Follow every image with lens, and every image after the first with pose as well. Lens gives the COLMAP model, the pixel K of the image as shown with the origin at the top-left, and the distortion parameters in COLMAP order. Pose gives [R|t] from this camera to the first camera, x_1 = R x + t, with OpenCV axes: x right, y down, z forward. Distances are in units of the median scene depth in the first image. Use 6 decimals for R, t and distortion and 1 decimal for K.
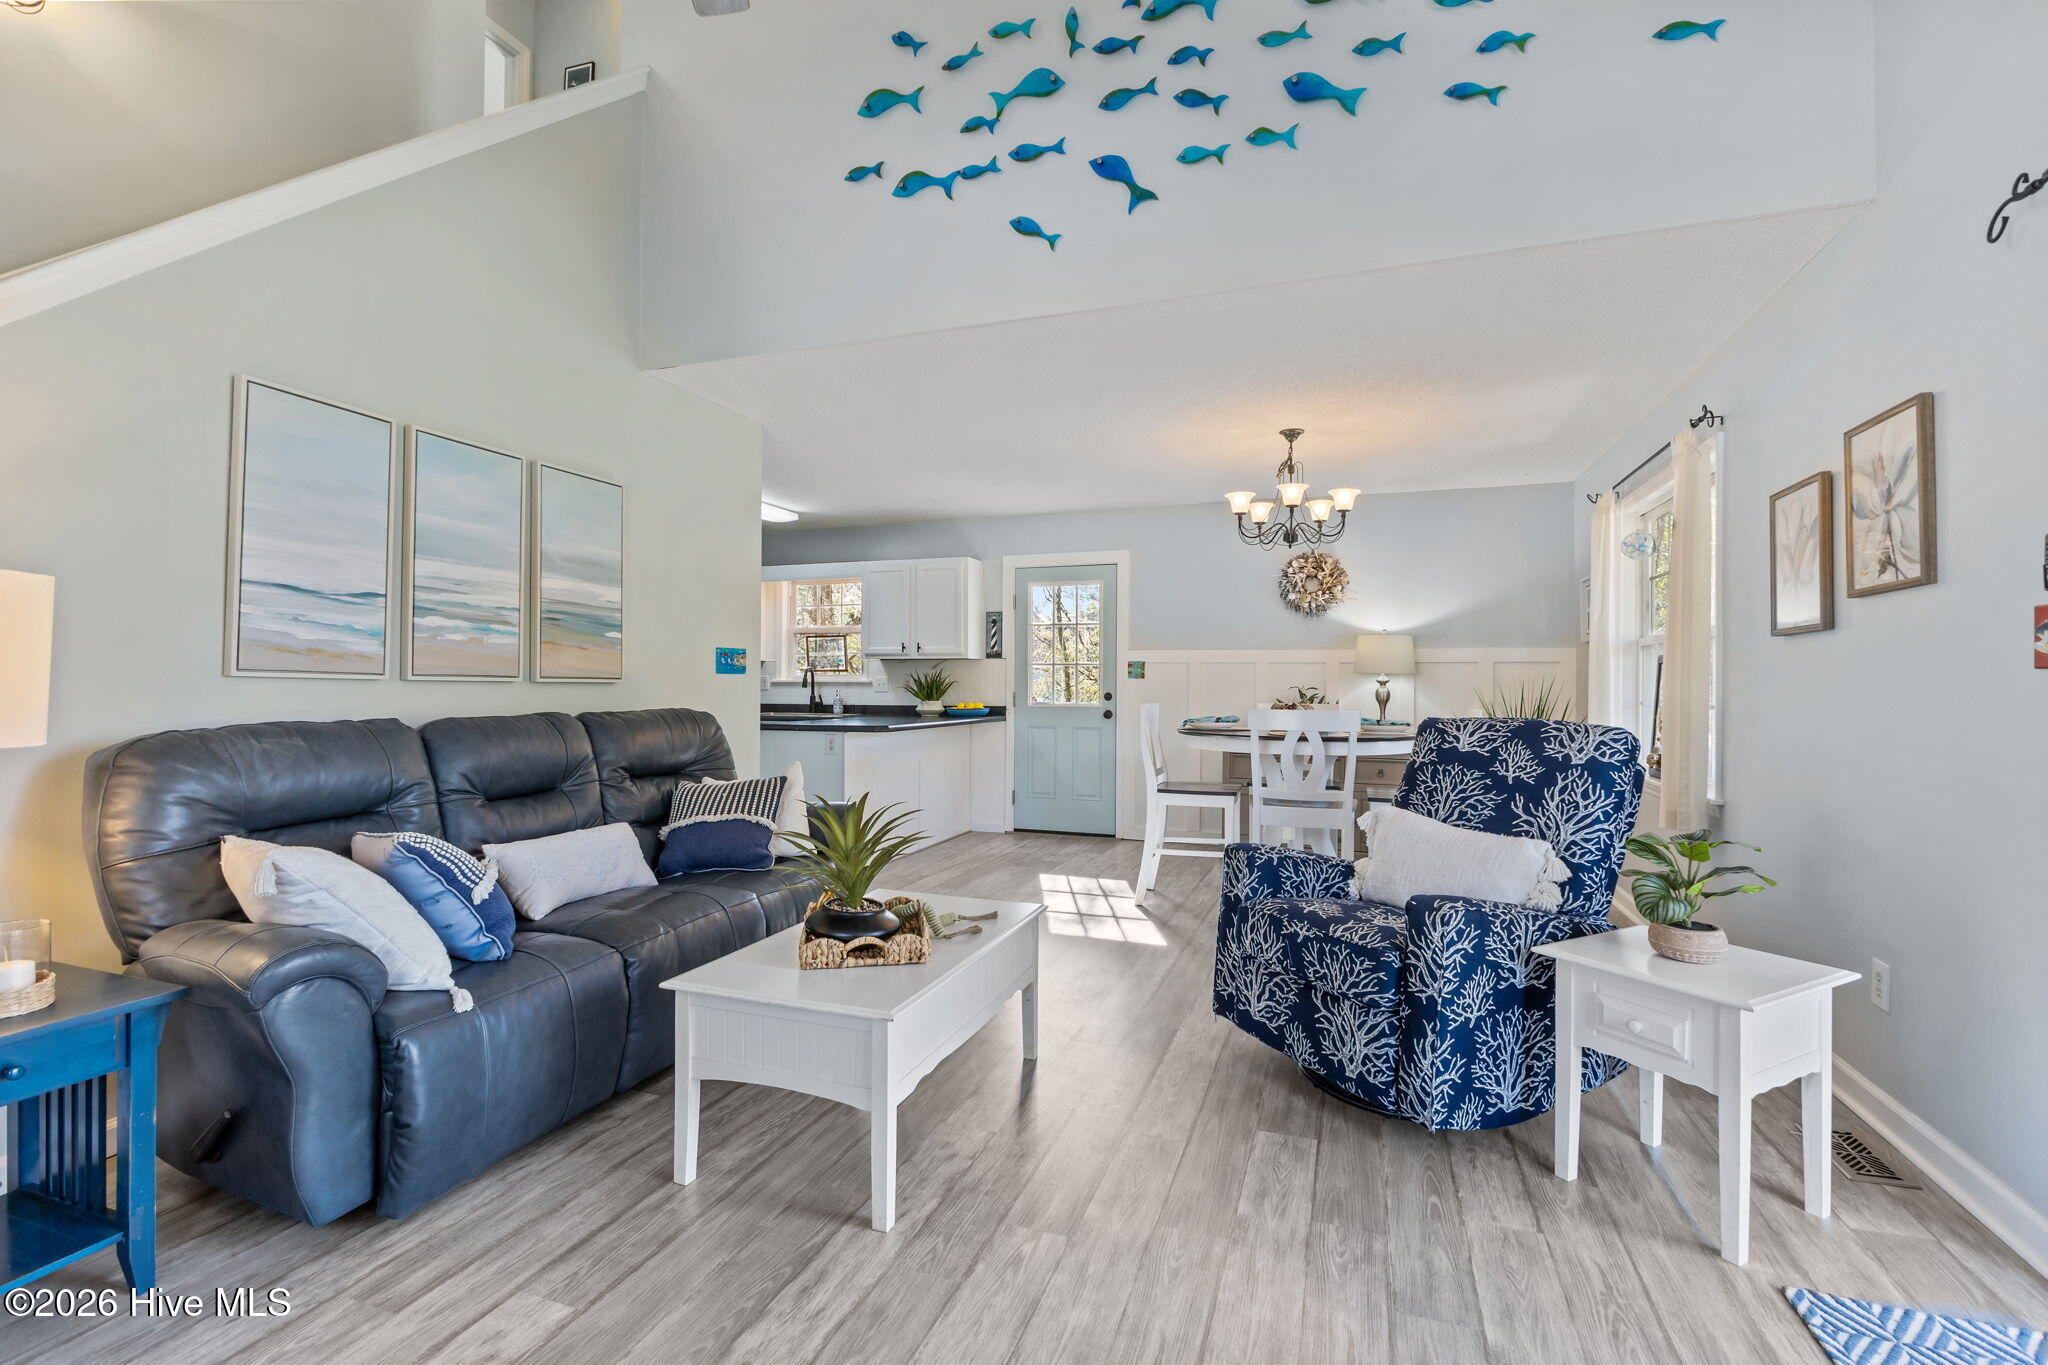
lens RADIAL K [[899.0, 0, 1053.1], [0, 899.0, 681.4], [0, 0, 1]] dist [0.015363, -0.000989]
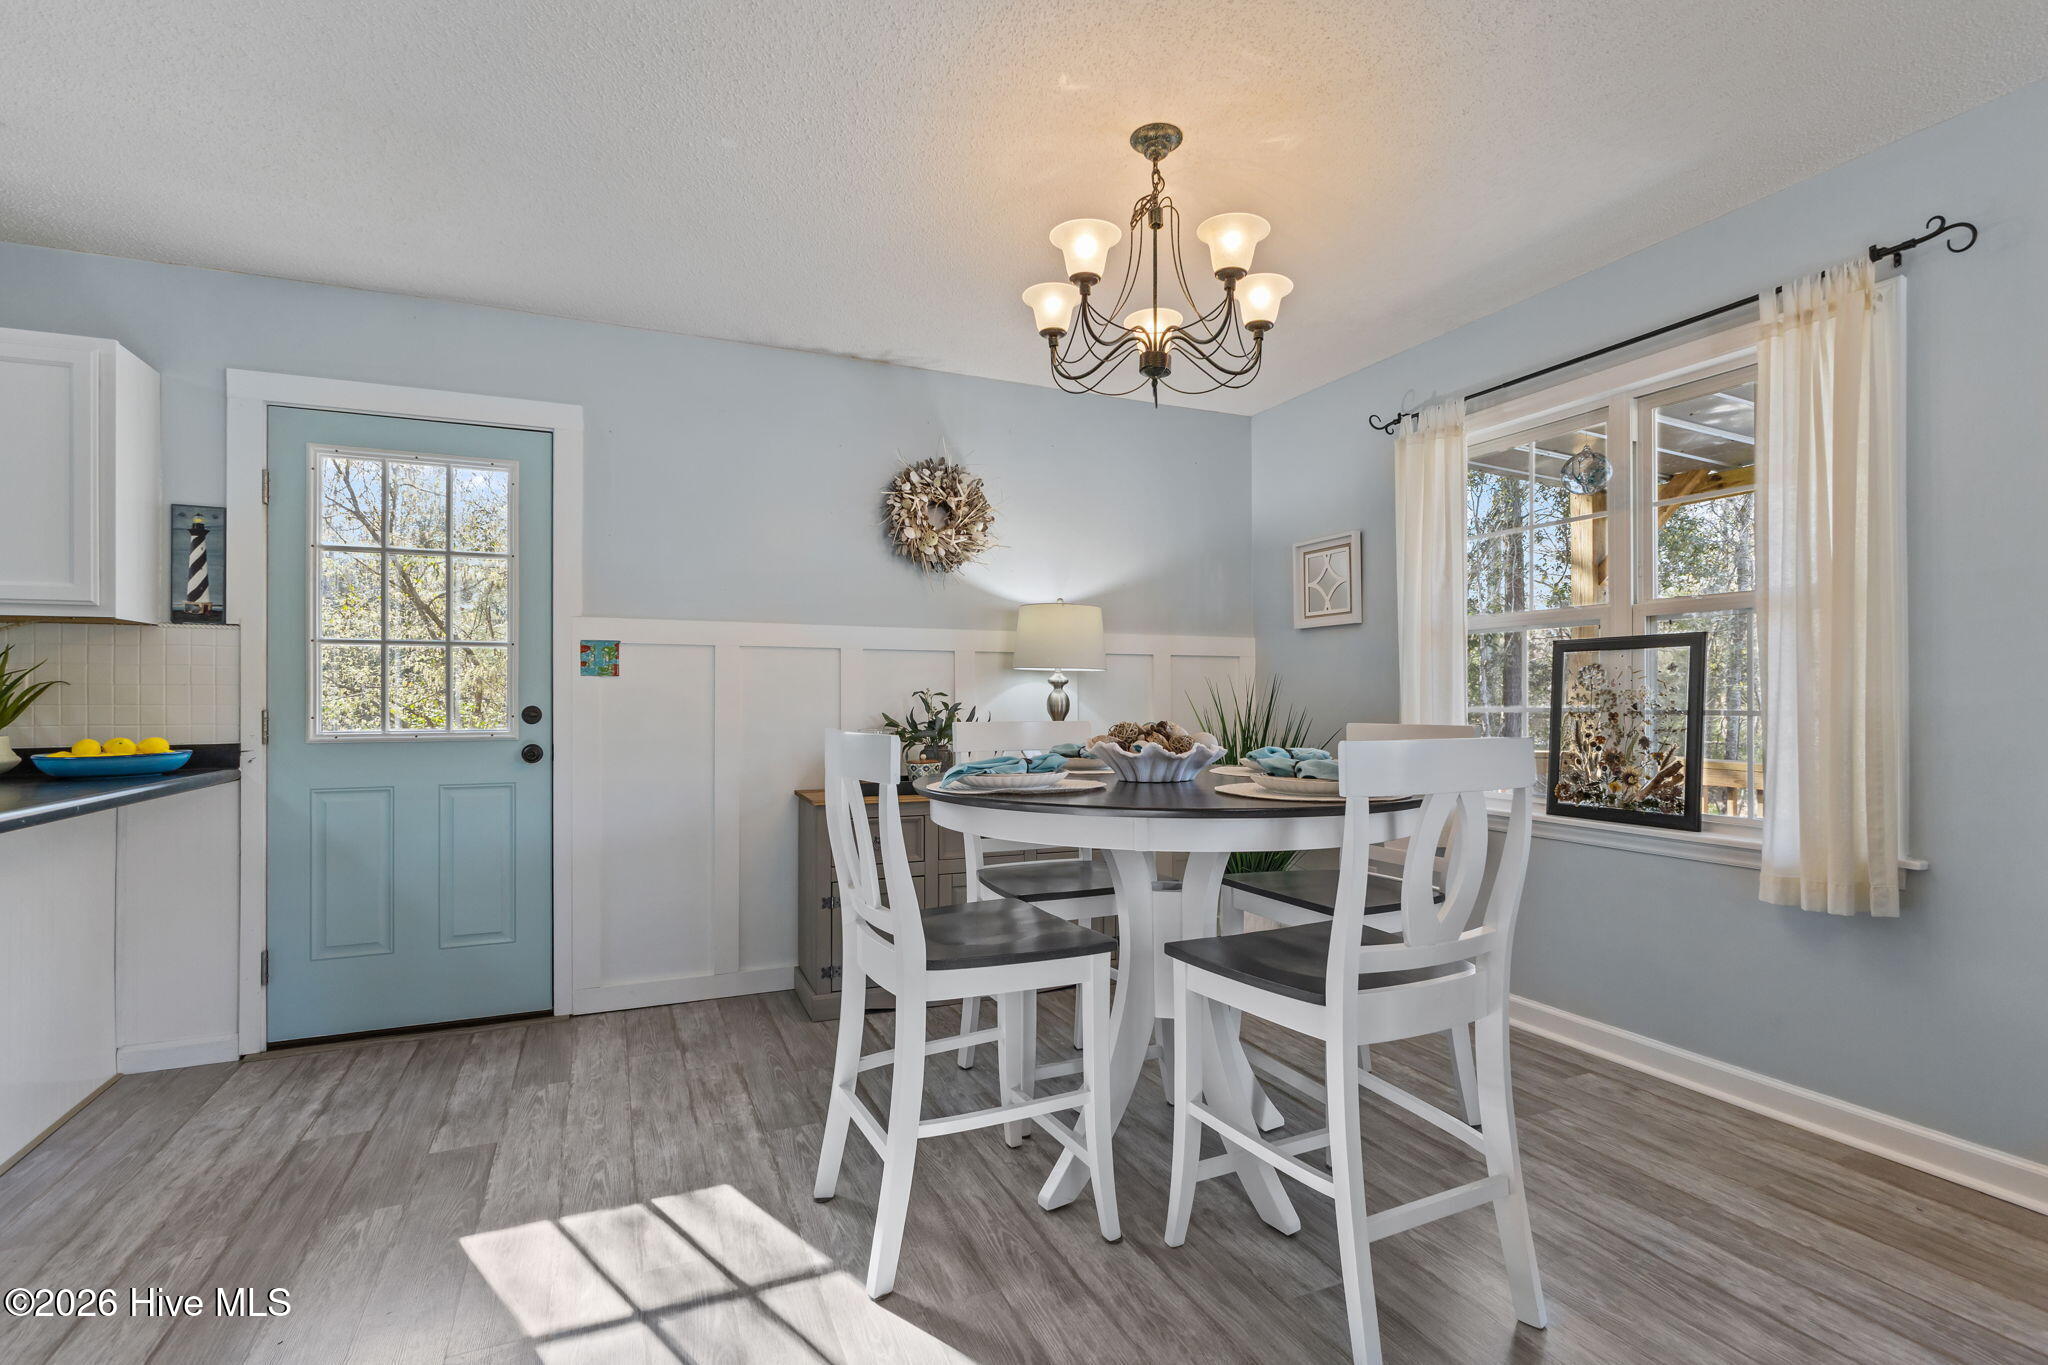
lens RADIAL K [[952.0, 0, 1017.3], [0, 952.0, 686.0], [0, 0, 1]] dist [0.000159, -0.000337]
pose [[0.740349, 0.001223, 0.672222, -0.091800], [0.003937, 0.999973, -0.006156, 0.006552], [-0.672211, 0.007204, 0.740324, 0.518481]]
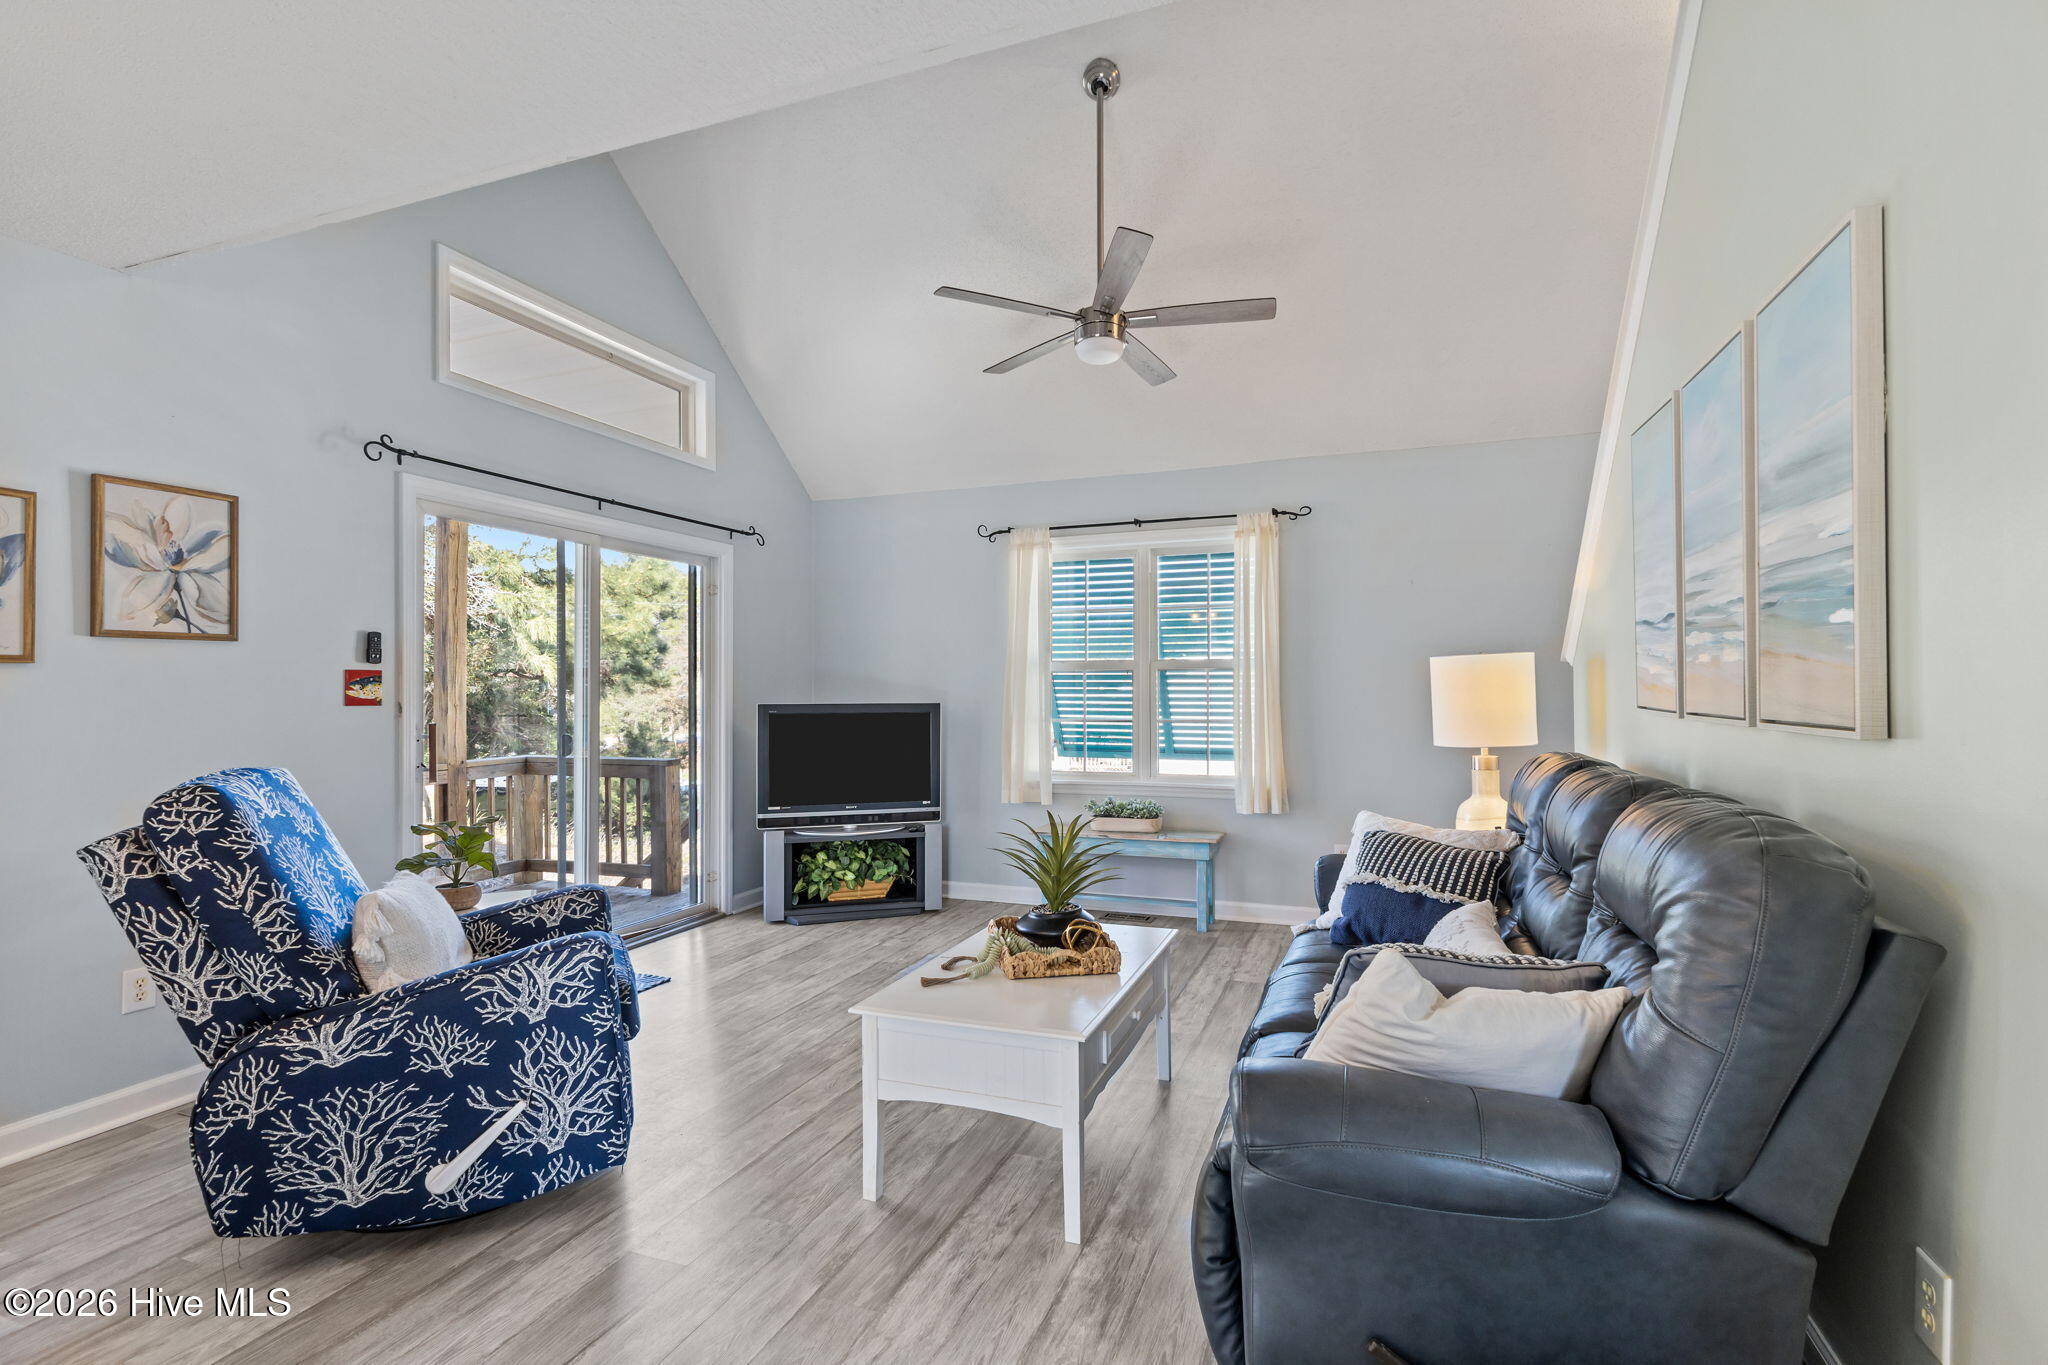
lens RADIAL K [[952.0, 0, 1035.2], [0, 952.0, 678.0], [0, 0, 1]] dist [0.000159, -0.000337]
pose [[-0.999332, 0.000534, 0.036537, -0.089096], [-0.000039, 0.999877, -0.015700, -0.010908], [-0.036541, -0.015691, -0.999209, 0.819958]]
